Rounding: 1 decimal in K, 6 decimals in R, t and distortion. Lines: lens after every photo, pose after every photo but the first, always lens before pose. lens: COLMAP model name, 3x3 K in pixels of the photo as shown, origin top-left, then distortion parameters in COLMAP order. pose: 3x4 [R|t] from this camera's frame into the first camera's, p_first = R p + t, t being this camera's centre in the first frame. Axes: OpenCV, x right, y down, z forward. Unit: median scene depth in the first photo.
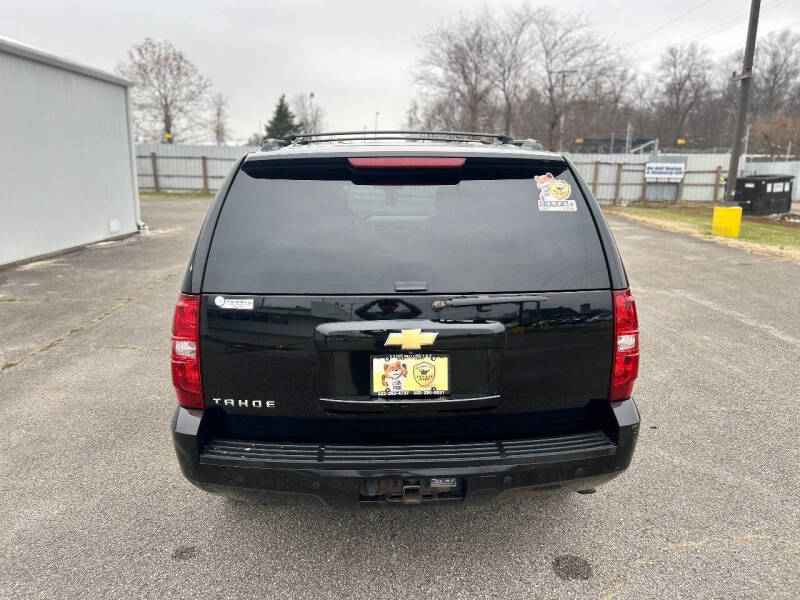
lens RADIAL K [[609.7, 0, 400.0], [0, 609.7, 300.0], [0, 0, 1]] dist [0.040694, -0.003449]
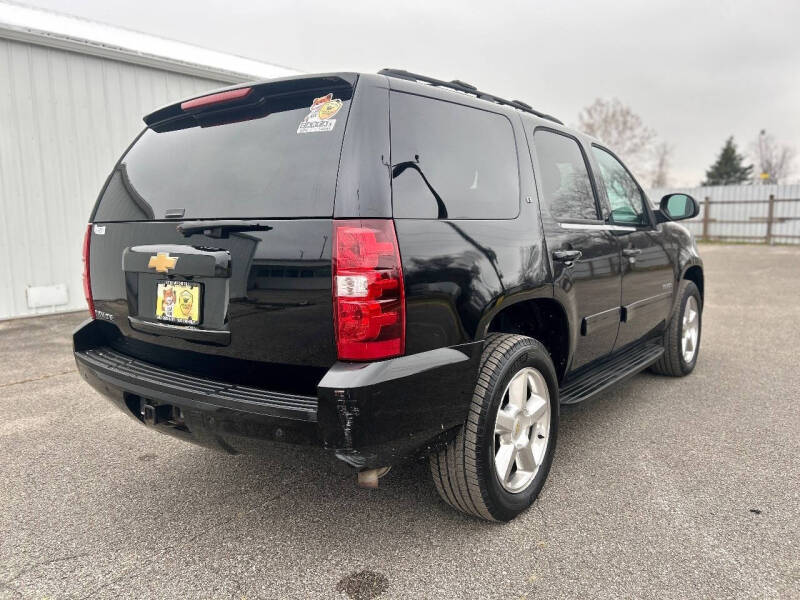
lens RADIAL K [[609.7, 0, 400.0], [0, 609.7, 300.0], [0, 0, 1]] dist [0.040694, -0.003449]
pose [[0.763944, 0.071759, -0.641280, 0.133240], [-0.127214, 0.991042, -0.040650, 0.015913], [0.632618, 0.112635, 0.766230, 0.062996]]
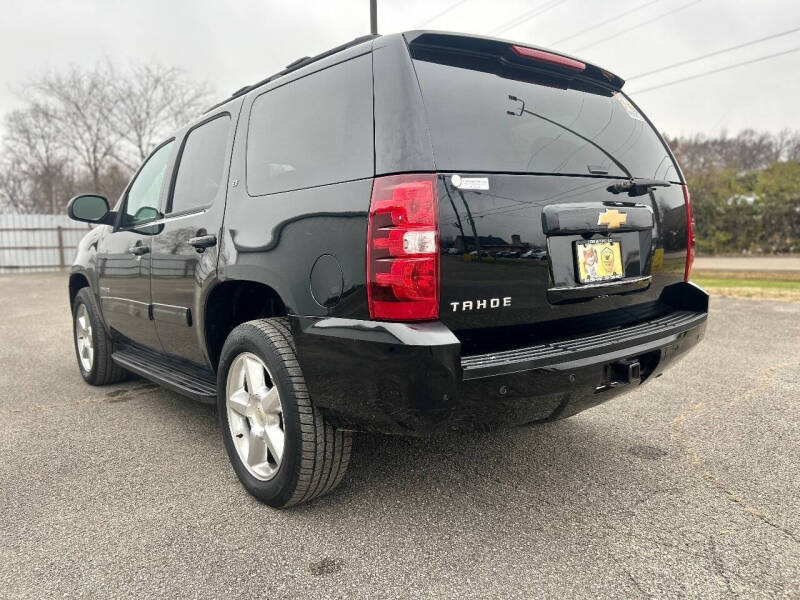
lens RADIAL K [[633.3, 0, 367.5], [0, 633.3, 297.9], [0, 0, 1]] dist [0.038392, -0.002279]
pose [[0.808383, -0.077954, 0.583473, -0.125564], [0.163376, 0.981964, -0.095158, 0.030626], [-0.565531, 0.172250, 0.806539, 0.054146]]
